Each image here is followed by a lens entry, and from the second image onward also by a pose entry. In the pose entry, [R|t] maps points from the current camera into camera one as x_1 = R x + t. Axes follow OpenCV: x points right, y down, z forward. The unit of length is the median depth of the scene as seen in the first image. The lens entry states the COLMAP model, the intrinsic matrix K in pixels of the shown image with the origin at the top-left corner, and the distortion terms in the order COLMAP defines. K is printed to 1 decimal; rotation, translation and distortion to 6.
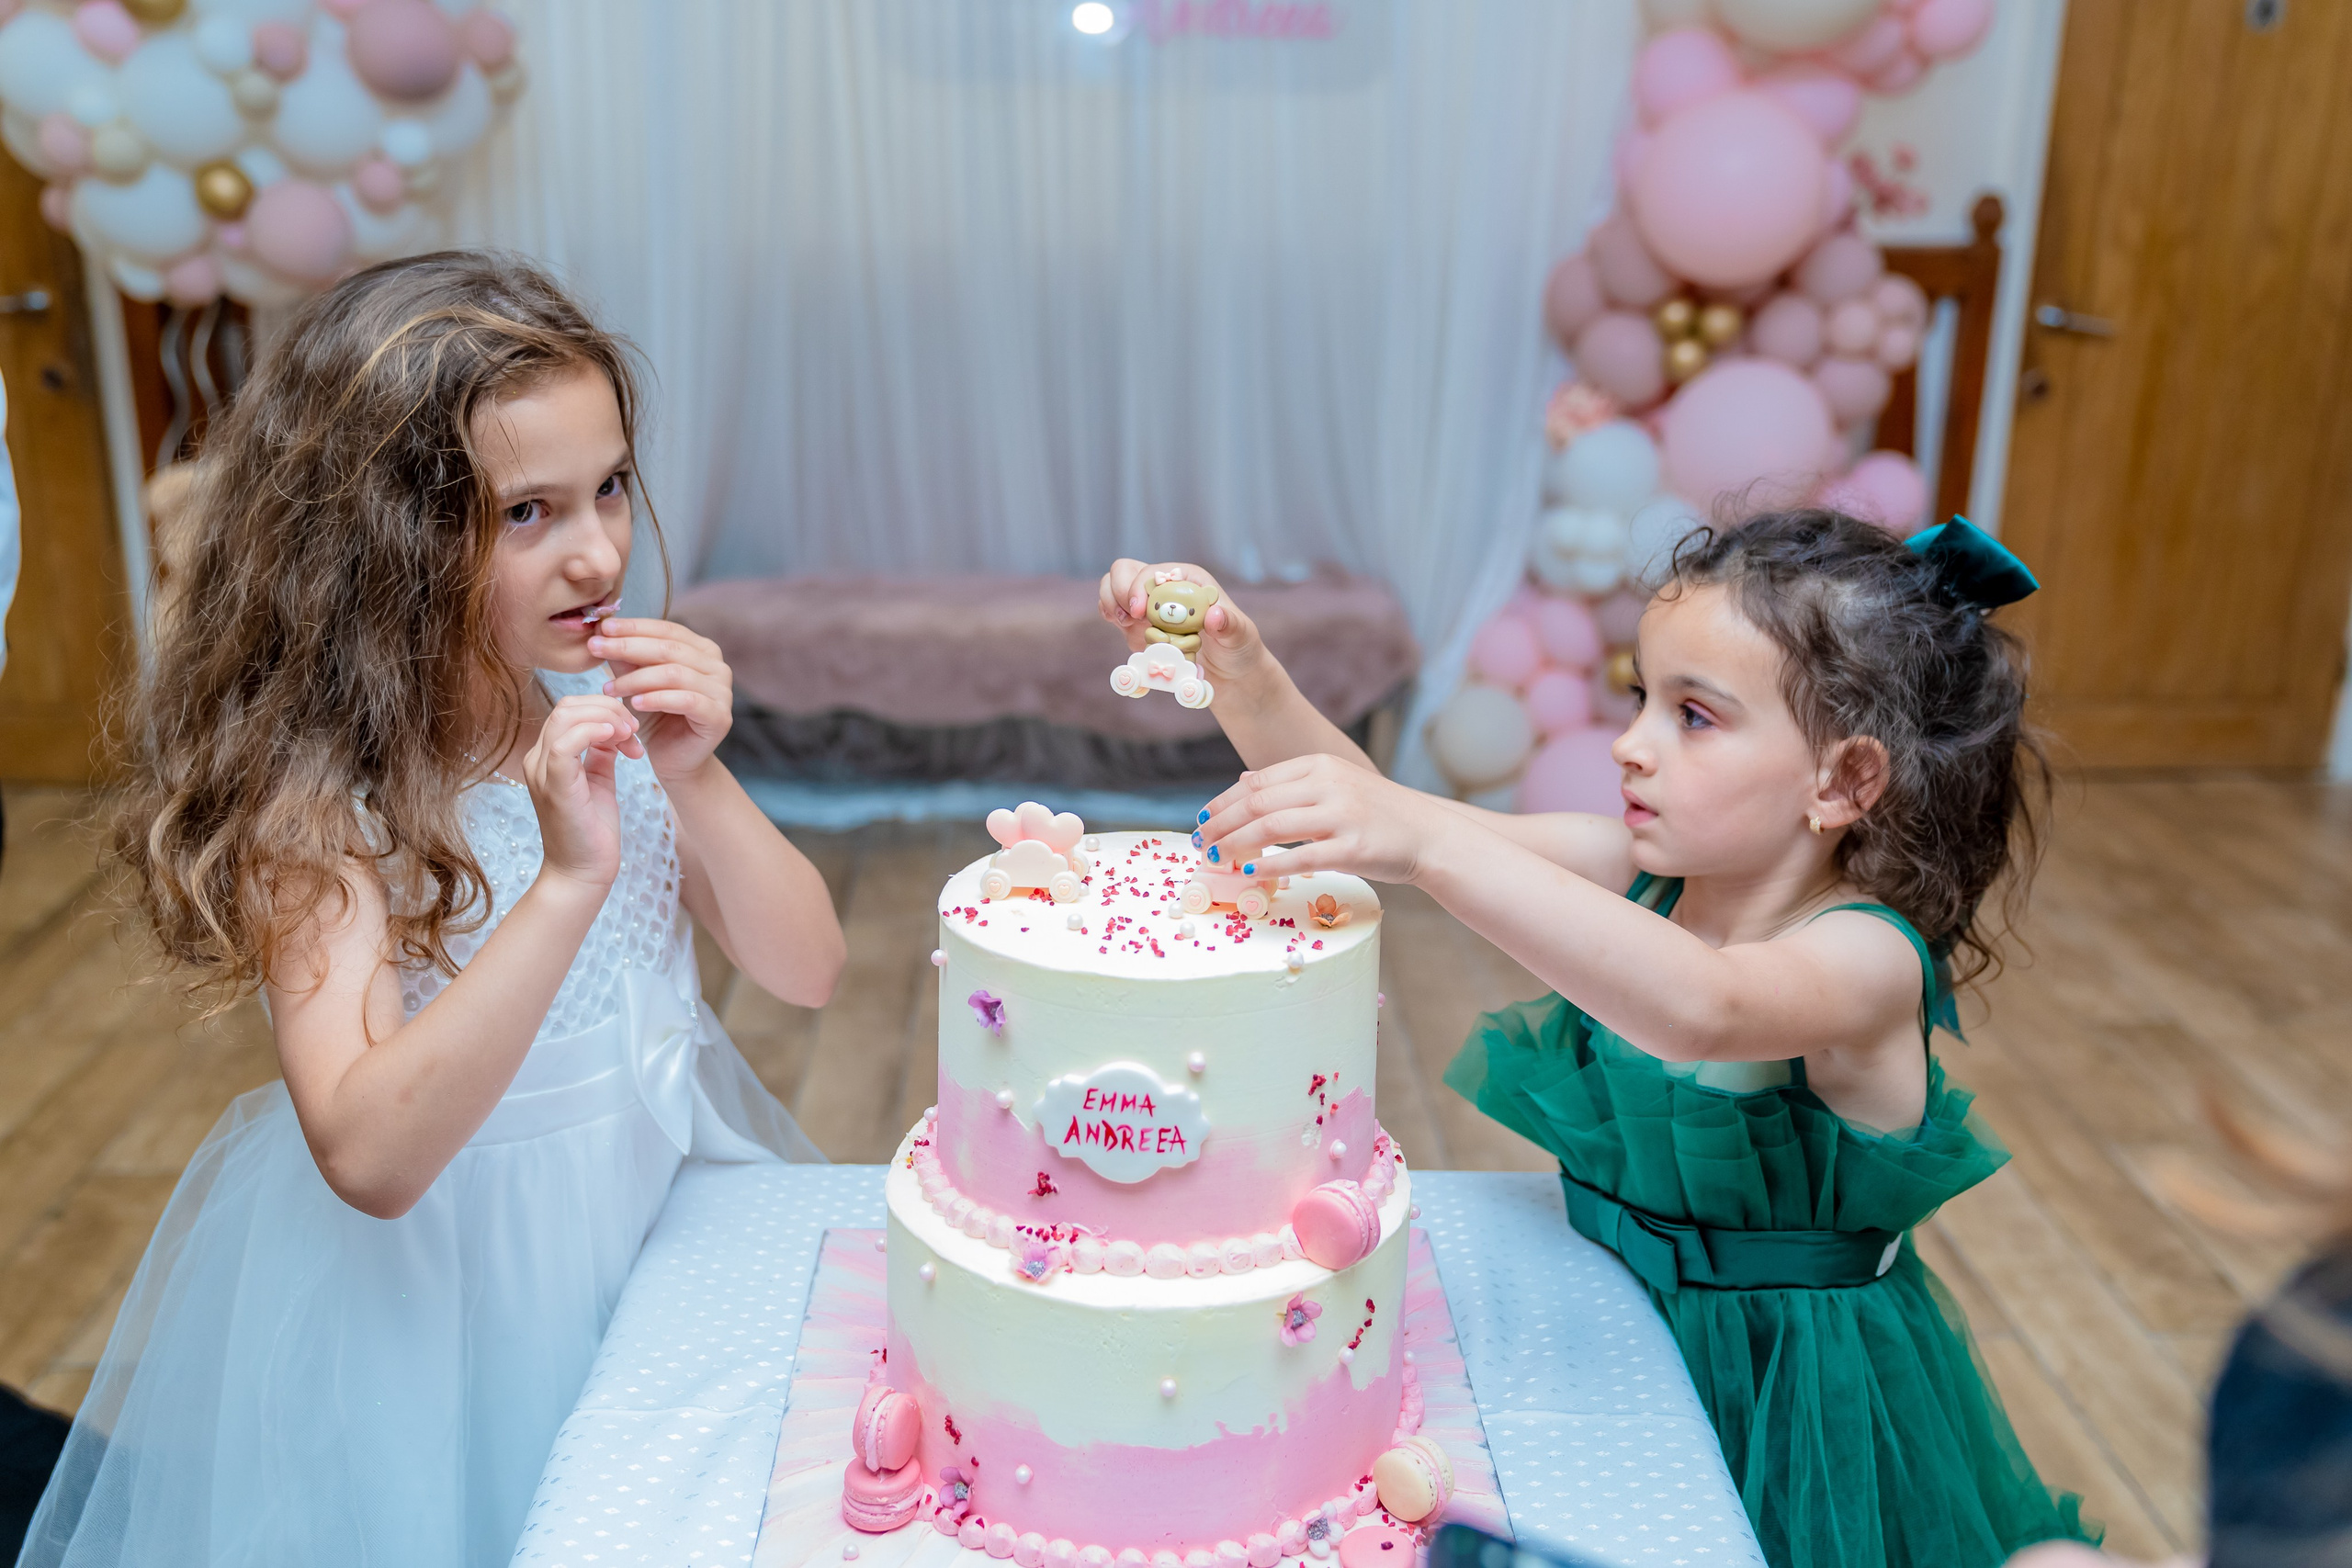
lens RADIAL K [[2325.7, 0, 1181.5], [0, 2325.7, 790.4], [0, 0, 1]] dist [-0.012440, 0.000000]
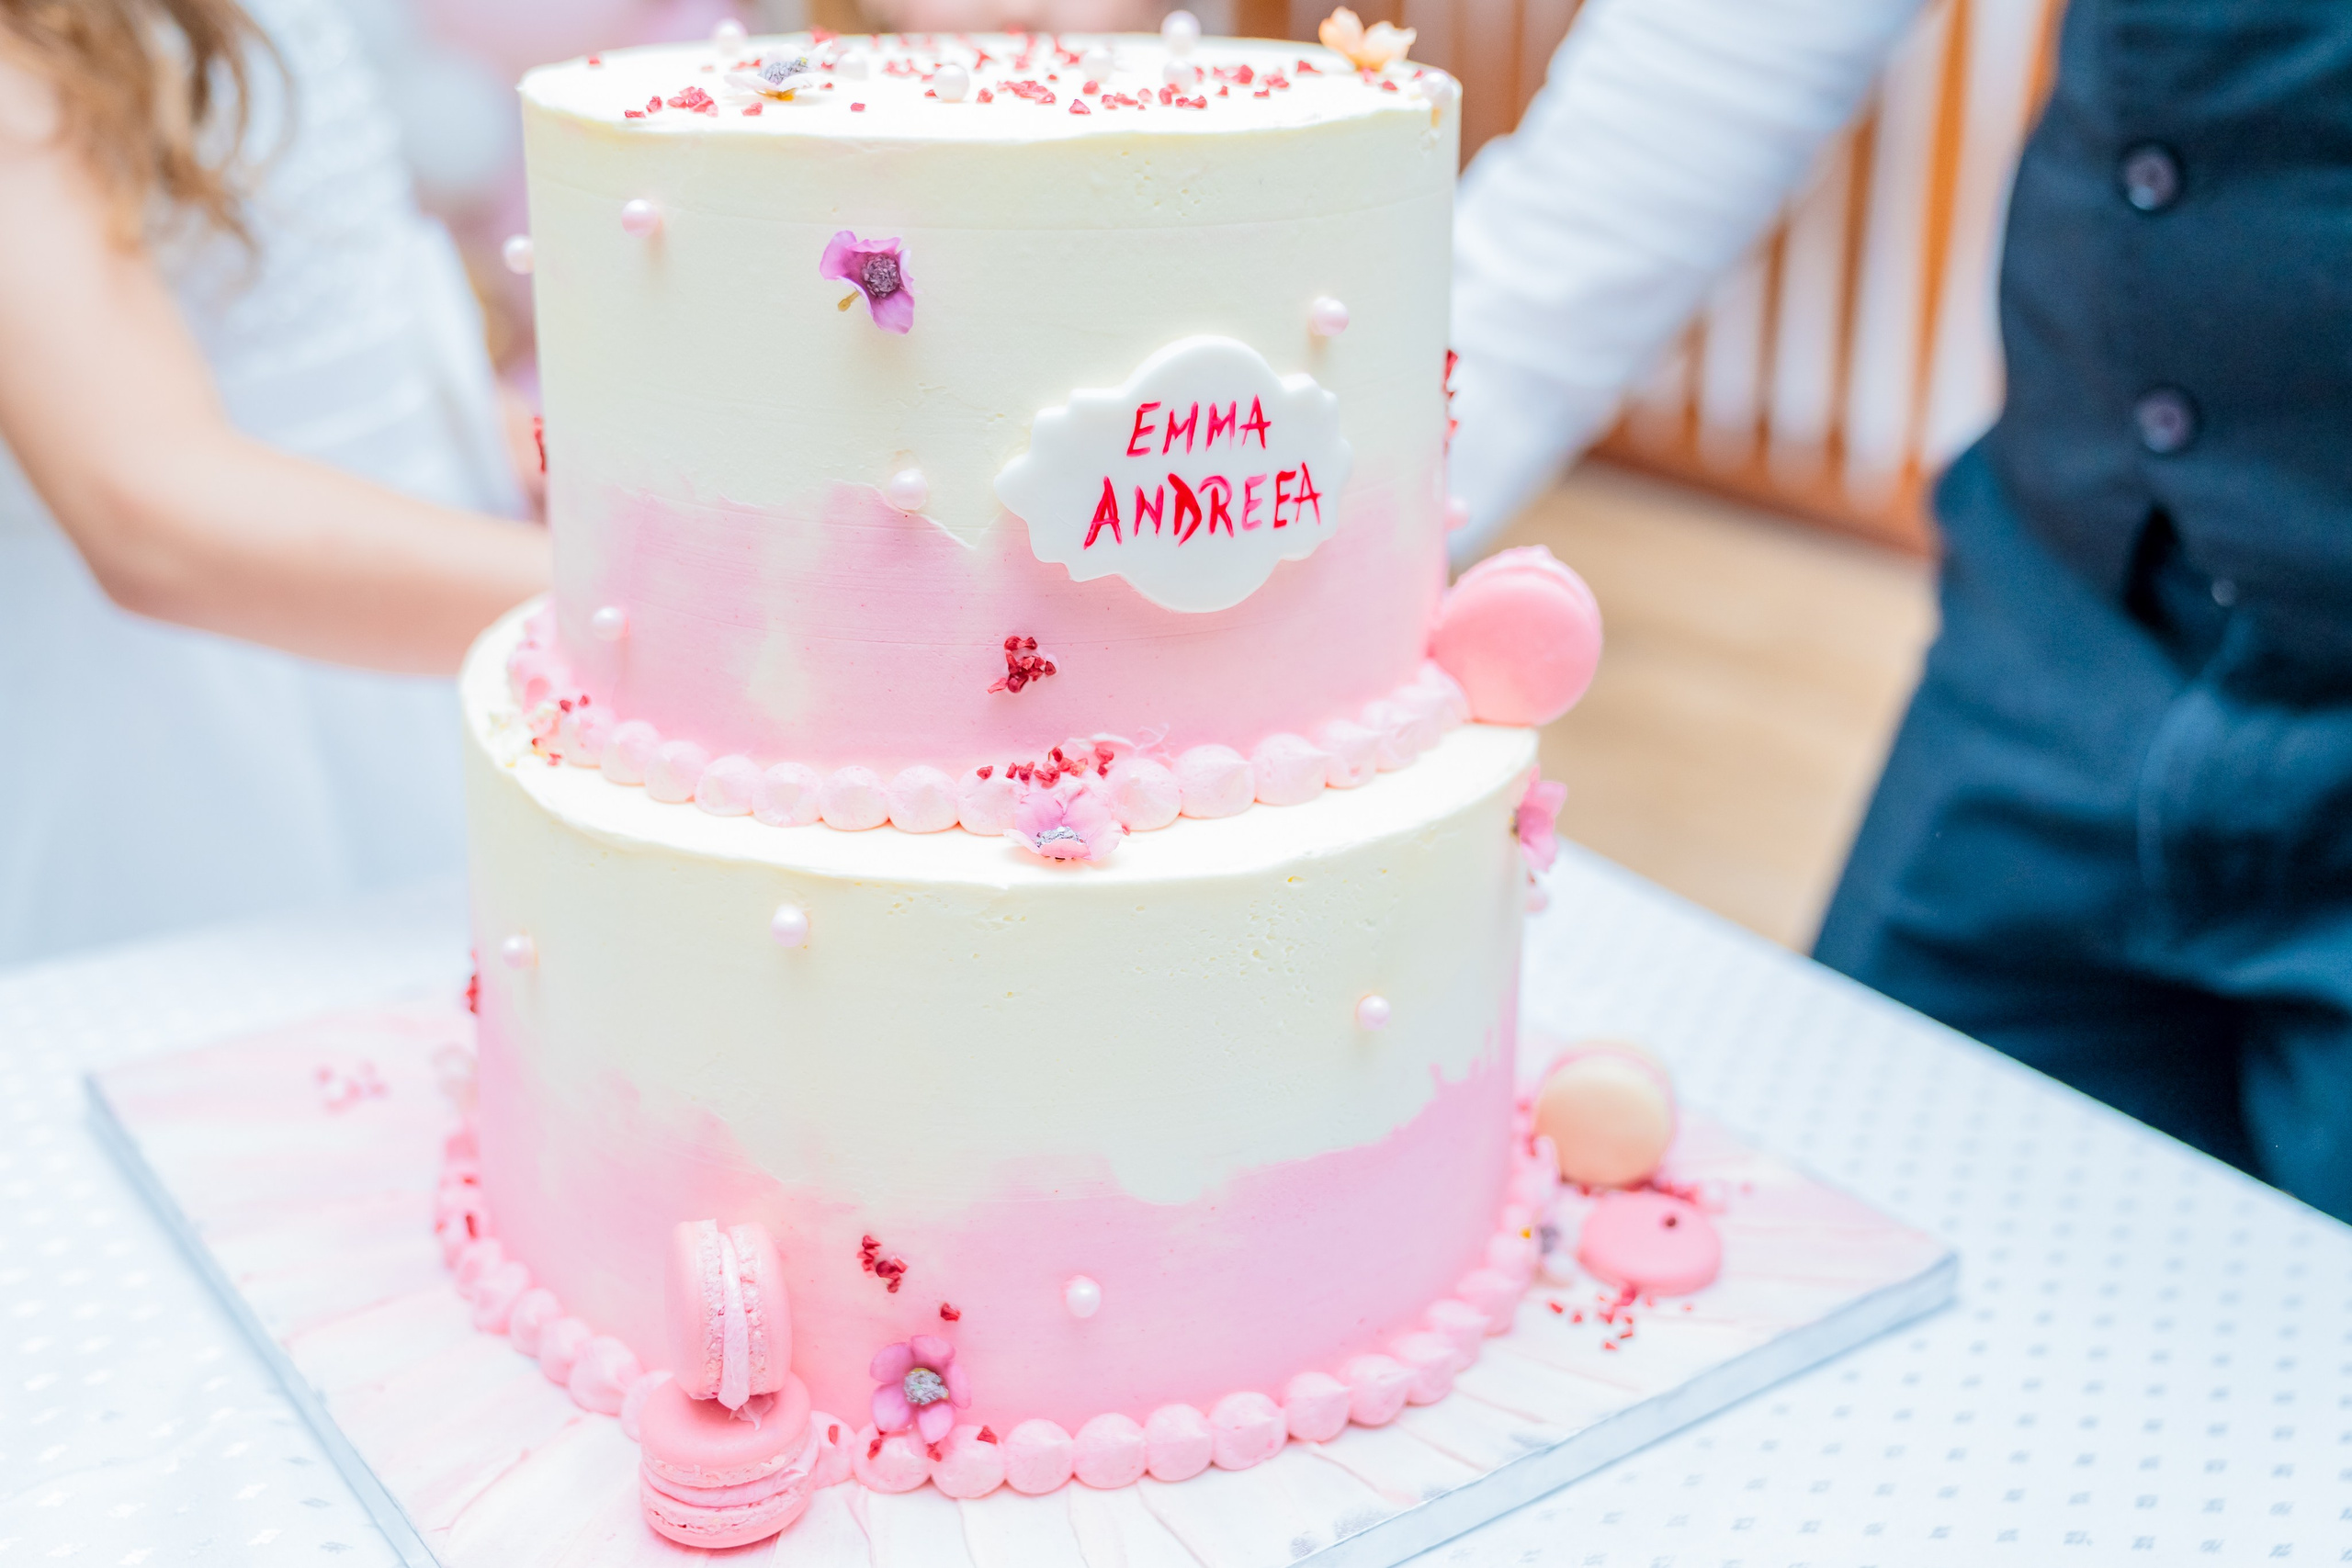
lens RADIAL K [[2595.8, 0, 1189.7], [0, 2595.8, 762.3], [0, 0, 1]] dist [0.058954, 0.000000]
pose [[0.833291, -0.202027, 0.514597, -0.296375], [0.168891, 0.979364, 0.111004, 0.138558], [-0.526404, -0.005588, 0.850216, 0.556449]]
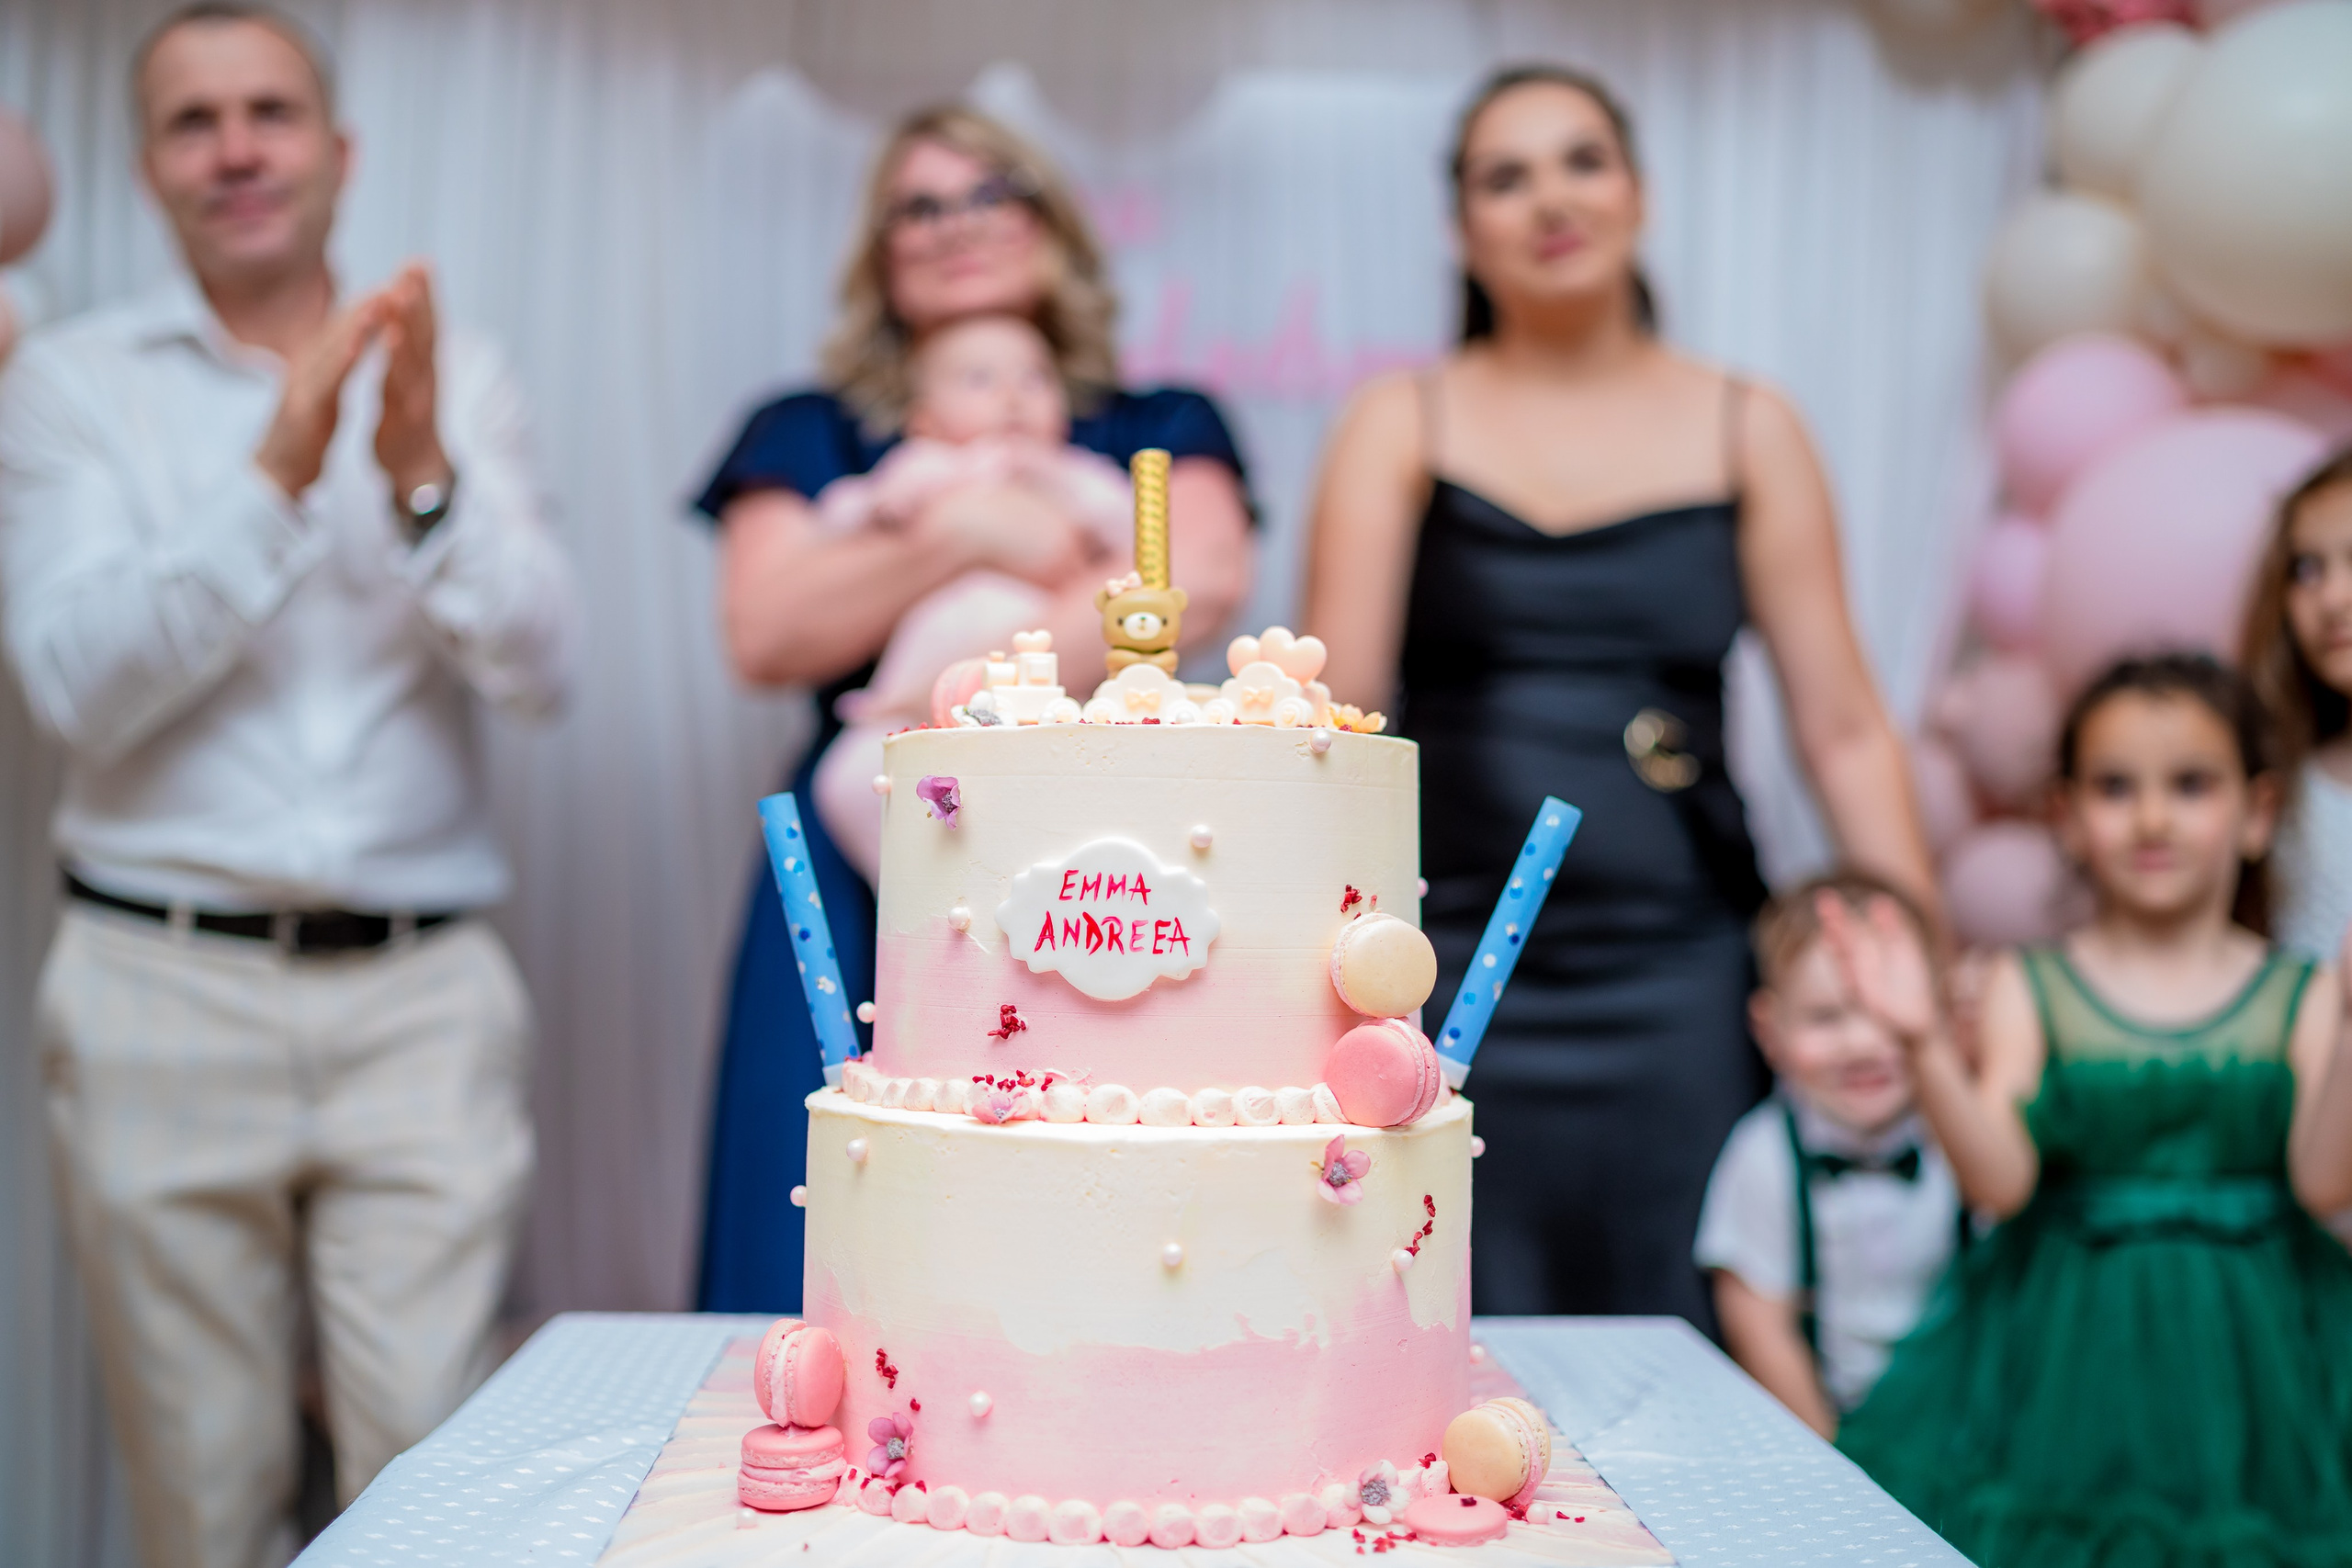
lens RADIAL K [[2385.9, 0, 1159.2], [0, 2385.9, 781.2], [0, 0, 1]] dist [-0.111216, 0.000000]
pose [[0.999860, -0.011973, 0.011687, -0.016893], [0.015138, 0.944882, -0.327061, 0.358019], [-0.007127, 0.327192, 0.944931, 0.214930]]
